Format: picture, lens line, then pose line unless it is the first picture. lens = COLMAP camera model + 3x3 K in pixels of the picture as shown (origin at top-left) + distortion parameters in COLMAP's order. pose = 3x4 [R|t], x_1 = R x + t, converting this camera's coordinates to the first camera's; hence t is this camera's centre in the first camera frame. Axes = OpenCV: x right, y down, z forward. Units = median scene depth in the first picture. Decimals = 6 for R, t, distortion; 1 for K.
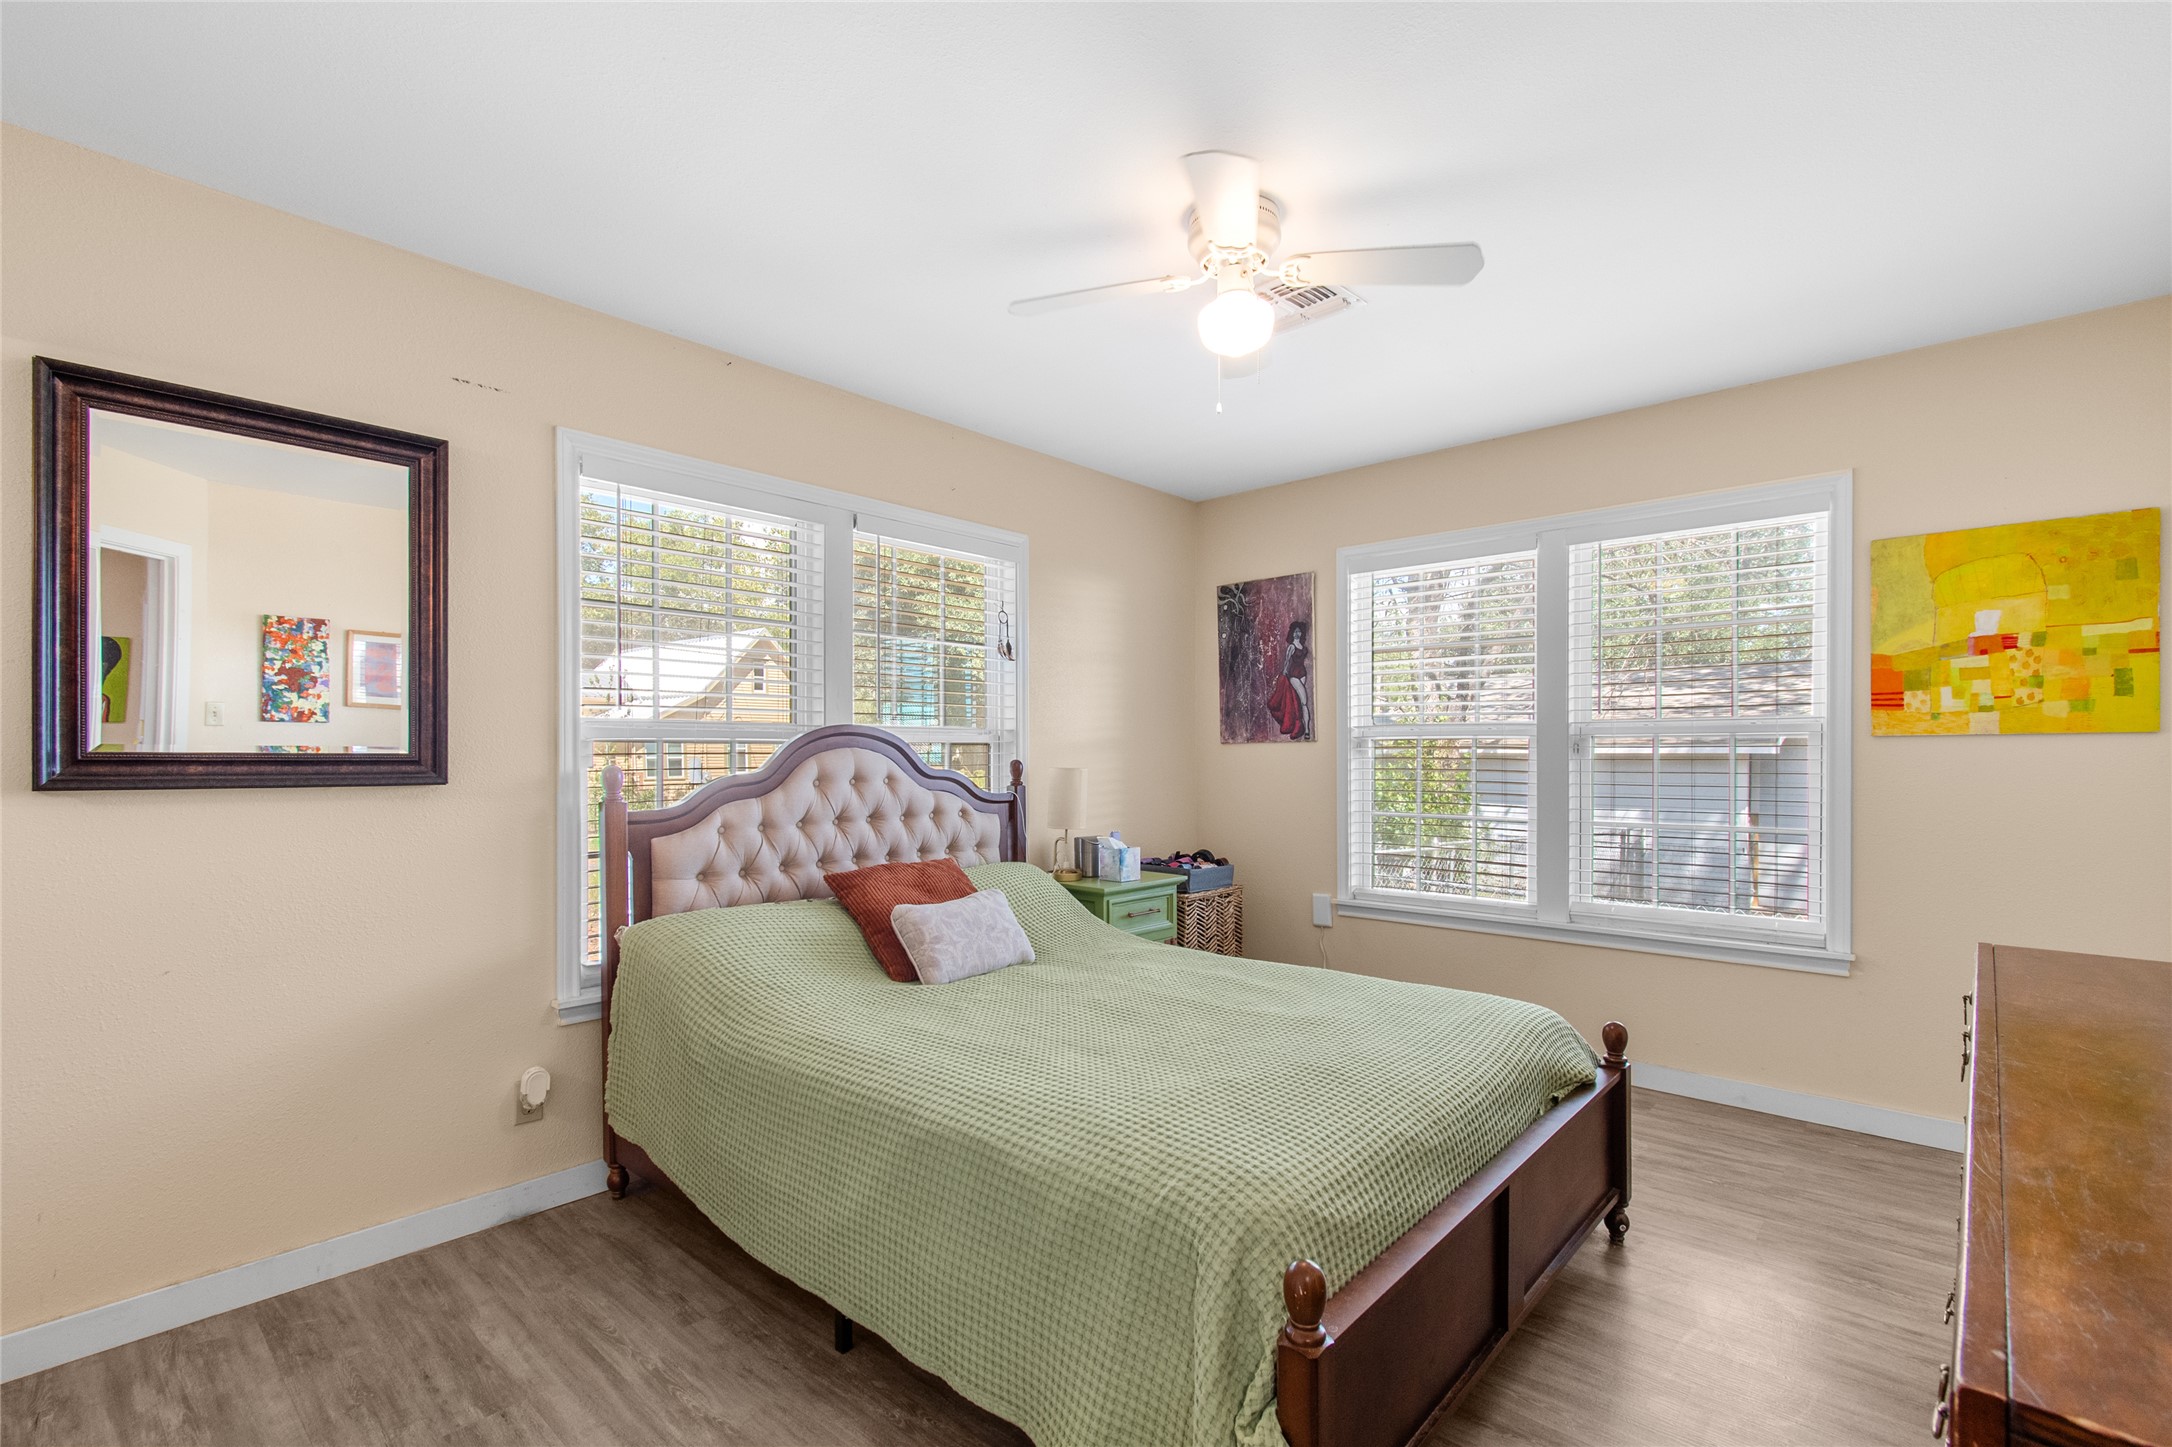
lens RADIAL K [[968.6, 0, 1083.3], [0, 968.6, 747.9], [0, 0, 1]] dist [0.000079, 0.000076]
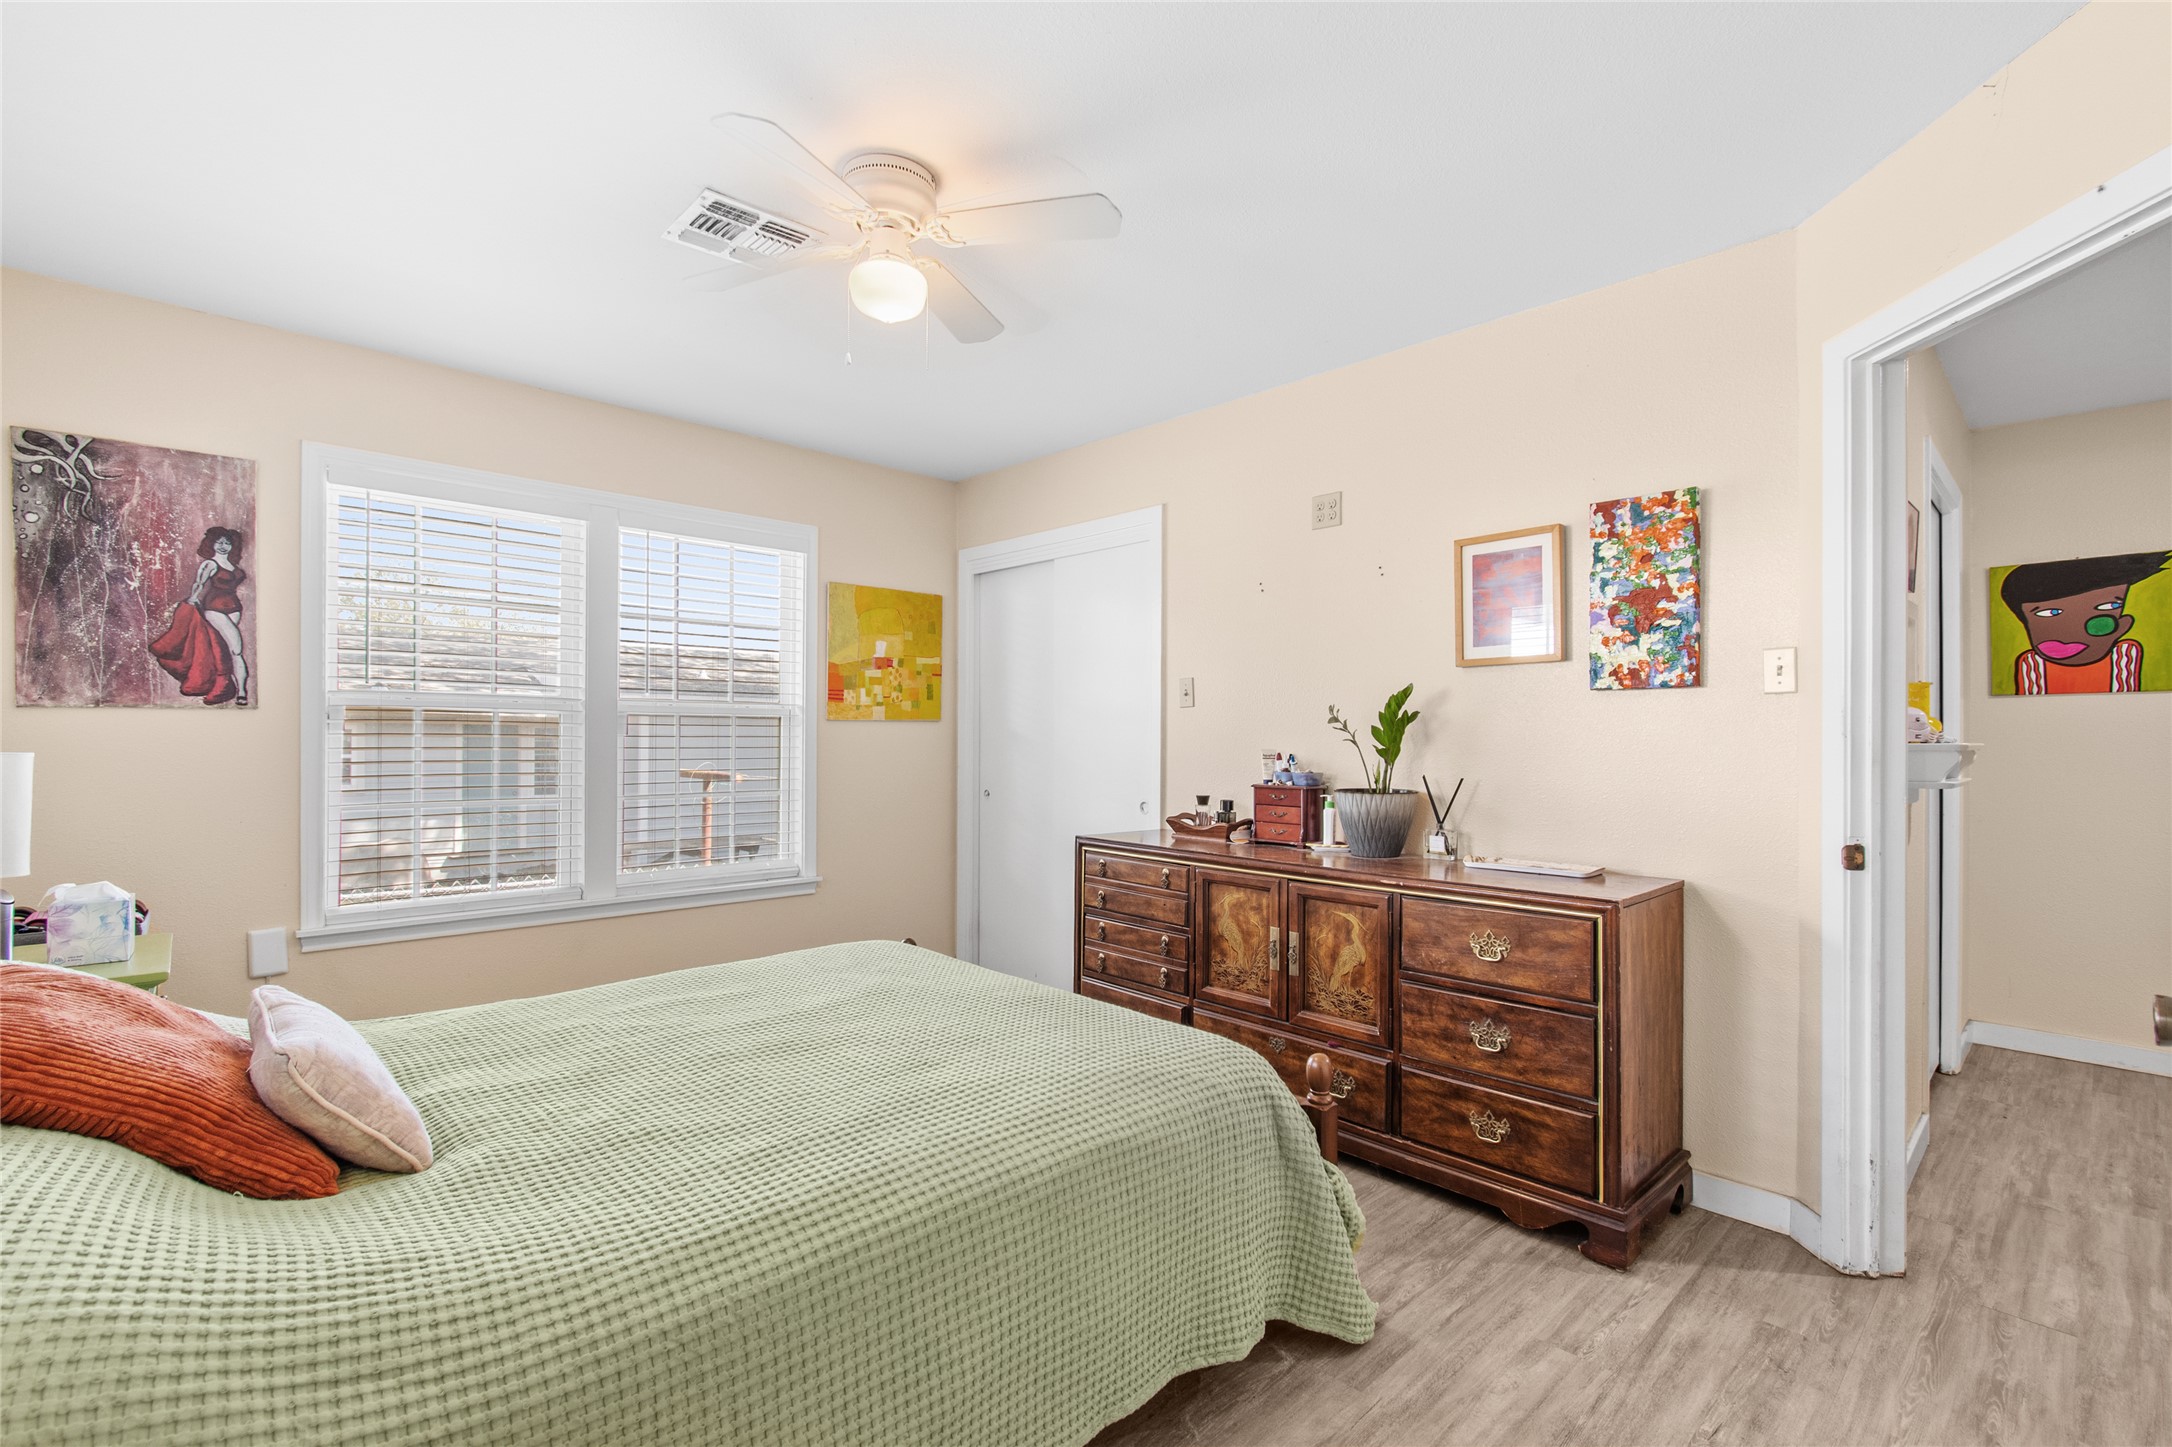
lens RADIAL K [[973.5, 0, 1076.7], [0, 973.5, 740.8], [0, 0, 1]] dist [-0.000671, -0.000918]
pose [[0.086910, -0.005745, 0.996200, -0.397271], [-0.016099, 0.999845, 0.007170, 0.001596], [-0.996086, -0.016661, 0.086804, 0.358428]]
